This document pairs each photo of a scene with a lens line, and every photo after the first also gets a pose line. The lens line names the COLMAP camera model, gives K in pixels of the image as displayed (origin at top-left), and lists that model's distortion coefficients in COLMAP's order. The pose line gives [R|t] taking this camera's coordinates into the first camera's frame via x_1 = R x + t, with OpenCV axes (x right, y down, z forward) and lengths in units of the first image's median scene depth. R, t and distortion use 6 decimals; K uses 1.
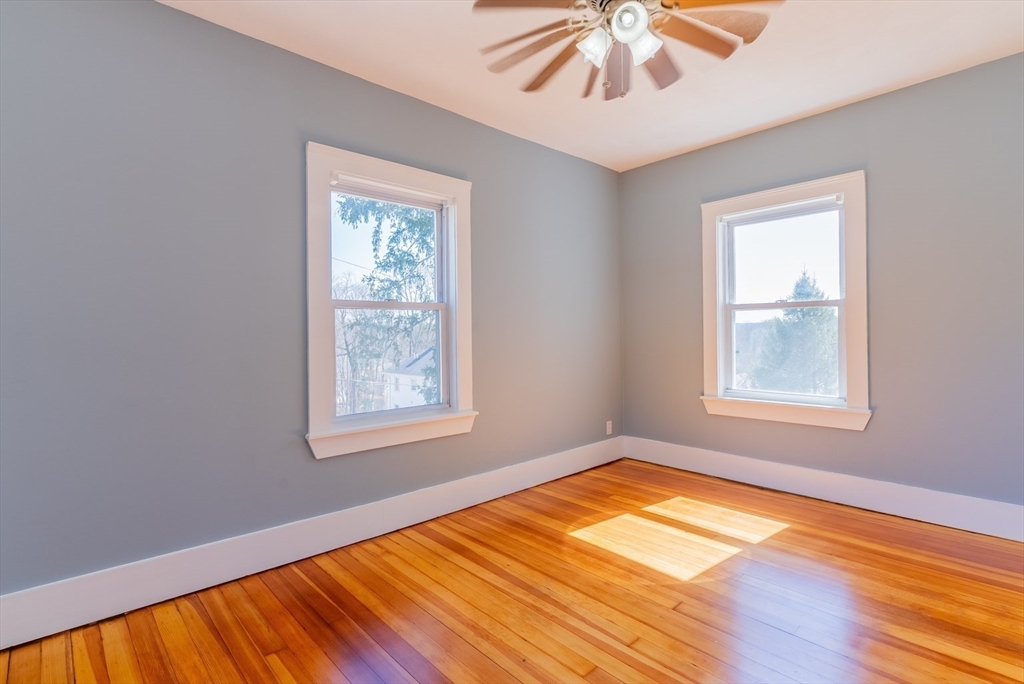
lens RADIAL K [[496.1, 0, 511.2], [0, 496.1, 327.3], [0, 0, 1]] dist [-0.000333, 0.000291]
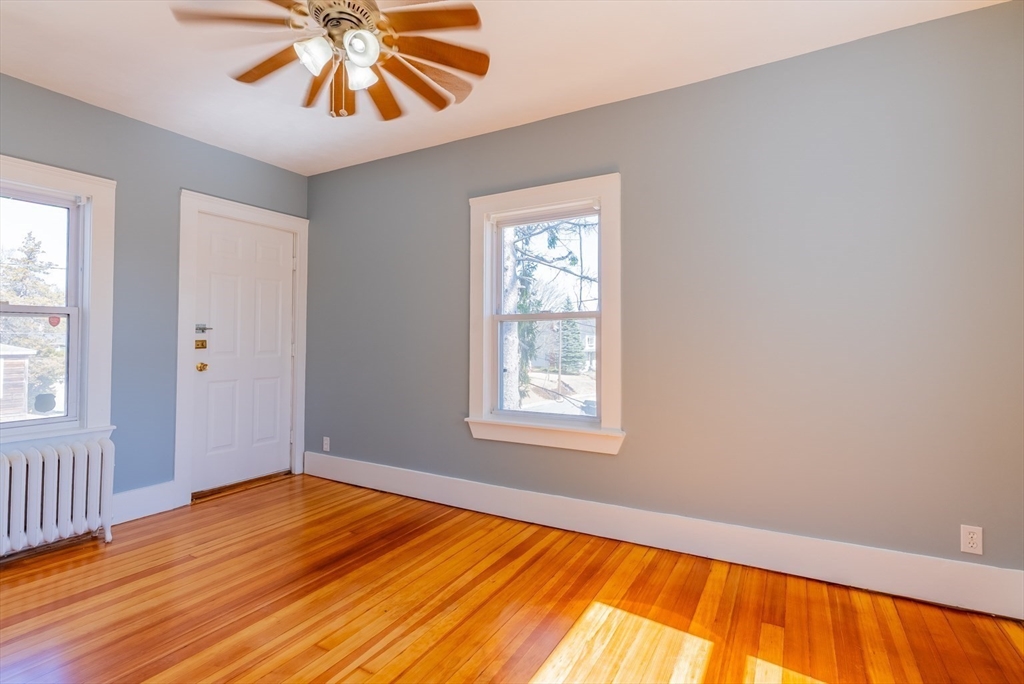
lens RADIAL K [[496.1, 0, 511.2], [0, 496.1, 327.3], [0, 0, 1]] dist [-0.000333, 0.000291]
pose [[0.295097, -0.016553, -0.955324, 0.883901], [0.006644, 0.999861, -0.015272, -0.005213], [0.955444, -0.001840, 0.295166, 0.697742]]
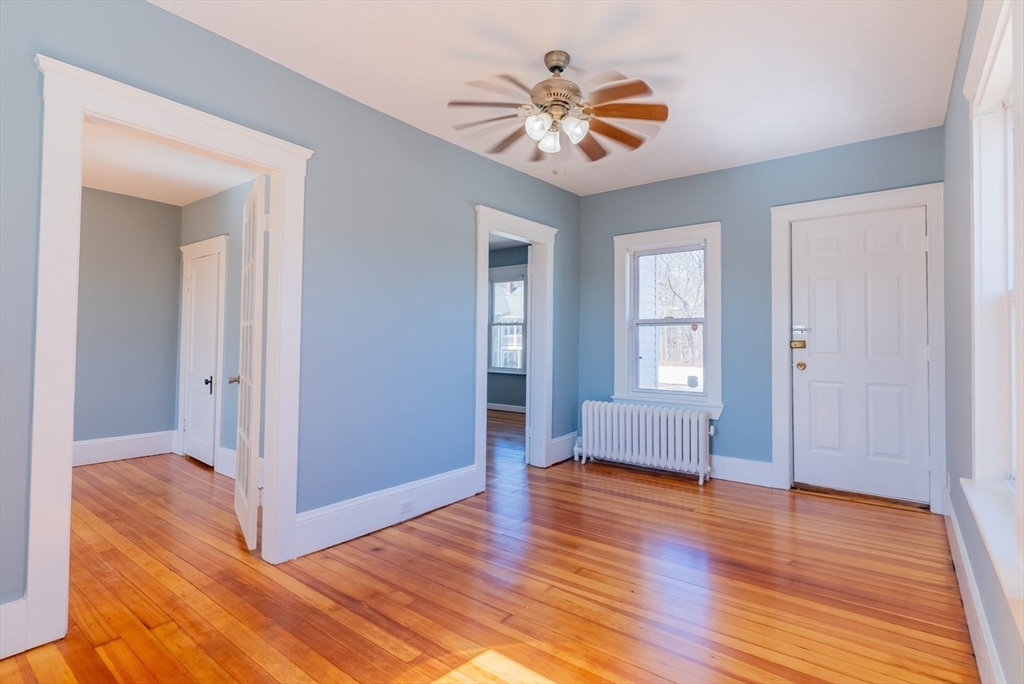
lens RADIAL K [[496.1, 0, 511.2], [0, 496.1, 327.3], [0, 0, 1]] dist [-0.000333, 0.000291]
pose [[-0.987327, 0.000926, -0.158693, 0.383627], [0.006446, 0.999392, -0.034274, 0.010053], [0.158565, -0.034863, -0.986733, 1.590545]]
